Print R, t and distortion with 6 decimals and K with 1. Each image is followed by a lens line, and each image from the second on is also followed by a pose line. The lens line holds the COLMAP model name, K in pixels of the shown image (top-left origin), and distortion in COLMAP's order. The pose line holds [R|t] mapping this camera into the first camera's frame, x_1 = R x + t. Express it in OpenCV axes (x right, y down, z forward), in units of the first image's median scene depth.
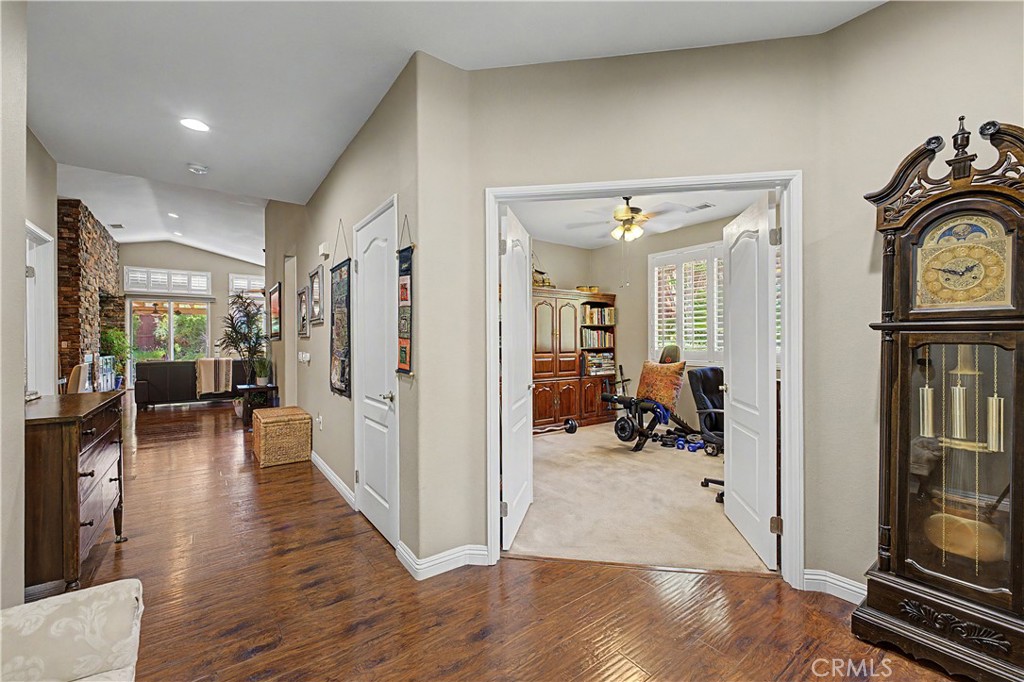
lens RADIAL K [[415.0, 0, 511.9], [0, 415.0, 341.8], [0, 0, 1]] dist [-0.003470, -0.000168]
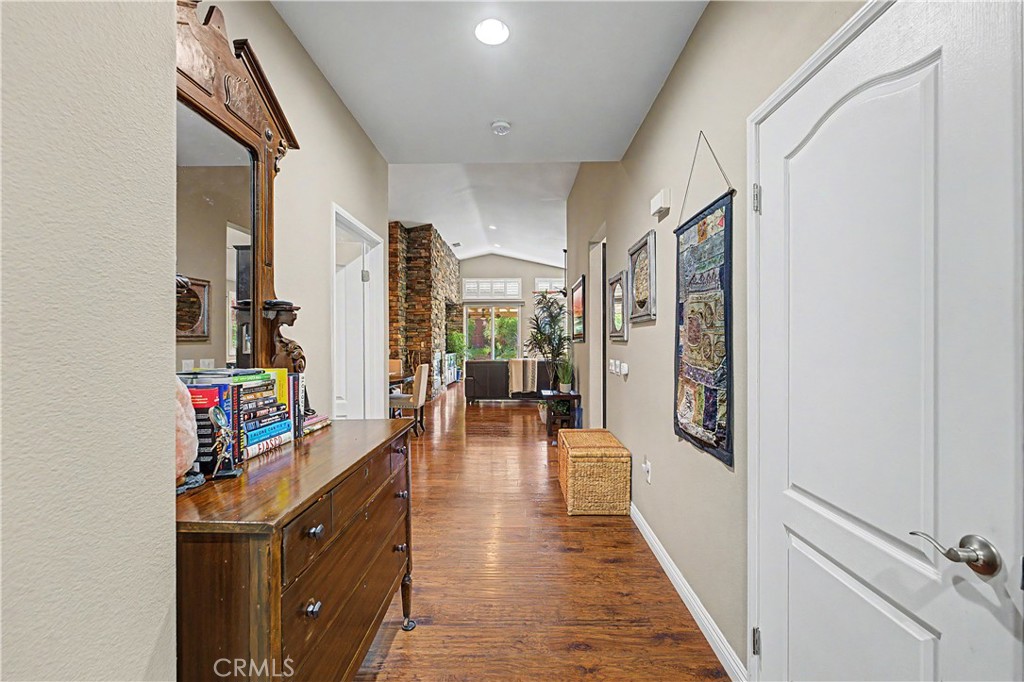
lens RADIAL K [[439.8, 0, 510.9], [0, 439.8, 340.9], [0, 0, 1]] dist [-0.001535, 0.000024]
pose [[0.793794, 0.002077, -0.608183, -0.088964], [-0.002157, 0.999997, 0.000600, -0.005545], [0.608182, 0.000835, 0.793797, 0.131661]]
